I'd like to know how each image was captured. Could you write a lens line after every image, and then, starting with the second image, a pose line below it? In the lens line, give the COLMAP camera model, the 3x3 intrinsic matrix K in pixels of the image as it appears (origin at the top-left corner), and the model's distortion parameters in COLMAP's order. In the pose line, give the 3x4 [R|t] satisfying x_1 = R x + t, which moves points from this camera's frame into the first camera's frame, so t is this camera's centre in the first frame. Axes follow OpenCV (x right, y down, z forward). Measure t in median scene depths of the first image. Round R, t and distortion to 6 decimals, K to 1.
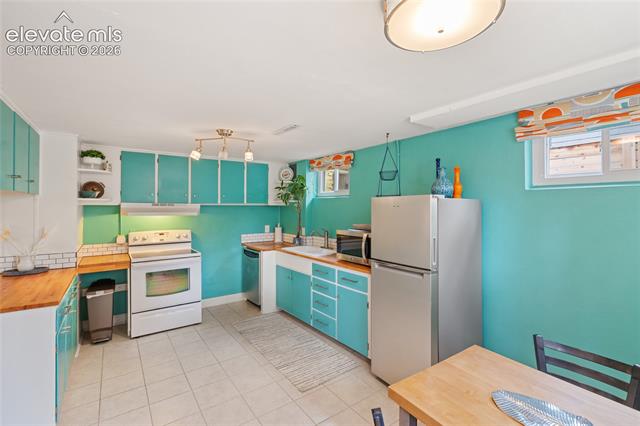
lens RADIAL K [[288.2, 0, 320.8], [0, 288.2, 208.7], [0, 0, 1]] dist [-0.001161, 0.001847]
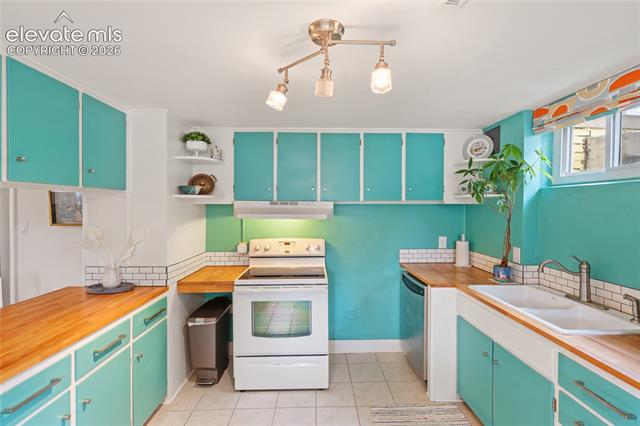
lens RADIAL K [[288.2, 0, 322.6], [0, 288.2, 210.3], [0, 0, 1]] dist [-0.001161, 0.001847]
pose [[0.825396, 0.005374, -0.564528, -0.063177], [-0.002771, 0.999981, 0.005468, -0.000763], [0.564547, -0.002949, 0.825396, 0.437932]]
